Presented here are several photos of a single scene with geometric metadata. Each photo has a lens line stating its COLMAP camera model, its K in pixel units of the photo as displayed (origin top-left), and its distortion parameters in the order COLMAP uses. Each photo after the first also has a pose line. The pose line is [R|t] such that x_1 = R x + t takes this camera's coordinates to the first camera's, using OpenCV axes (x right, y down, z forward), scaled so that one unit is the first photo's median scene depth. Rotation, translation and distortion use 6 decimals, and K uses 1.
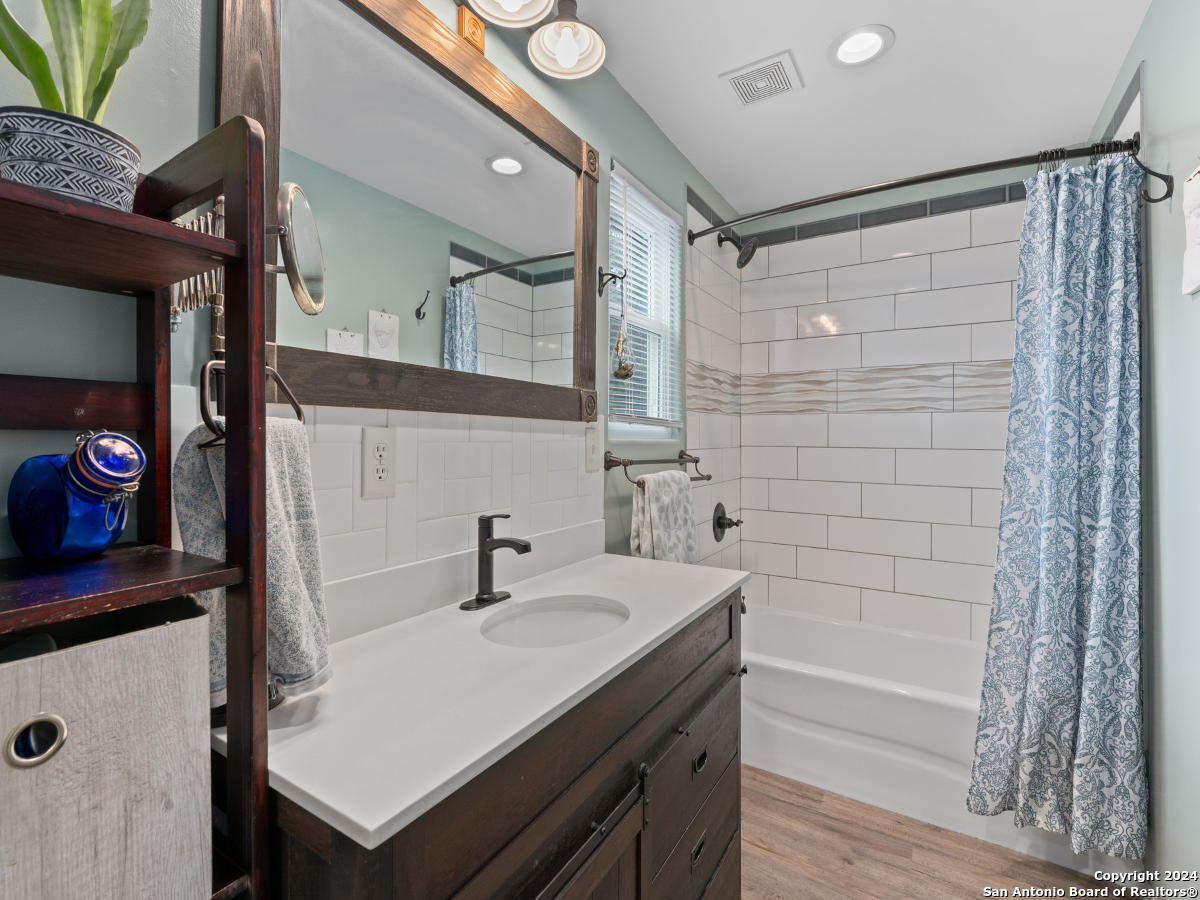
lens RADIAL K [[547.4, 0, 603.6], [0, 547.4, 442.9], [0, 0, 1]] dist [-0.003050, -0.000287]
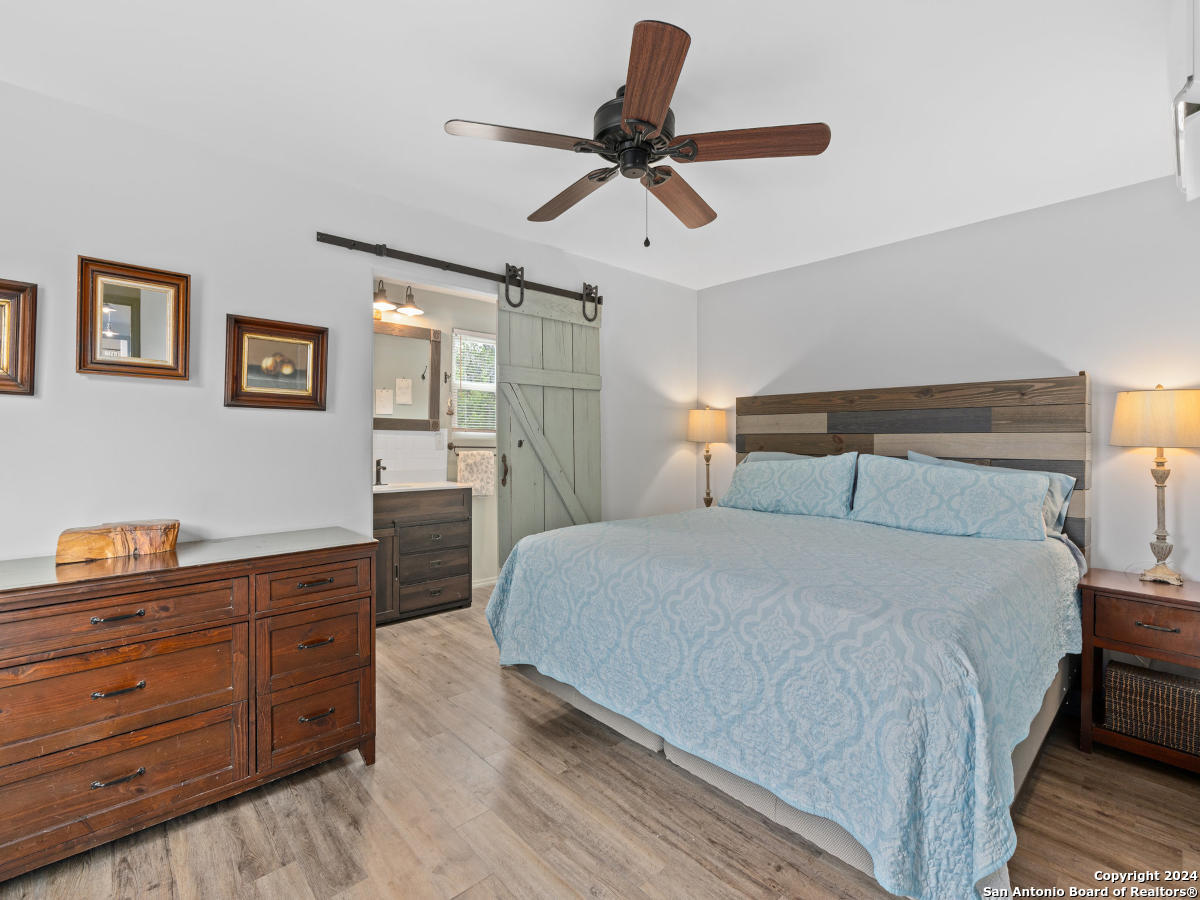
lens RADIAL K [[547.4, 0, 597.3], [0, 547.4, 444.8], [0, 0, 1]] dist [-0.003050, -0.000287]
pose [[0.963848, 0.004025, -0.266422, 1.420838], [-0.003826, 0.999992, 0.001264, 0.021700], [0.266425, -0.000198, 0.963856, -1.357951]]
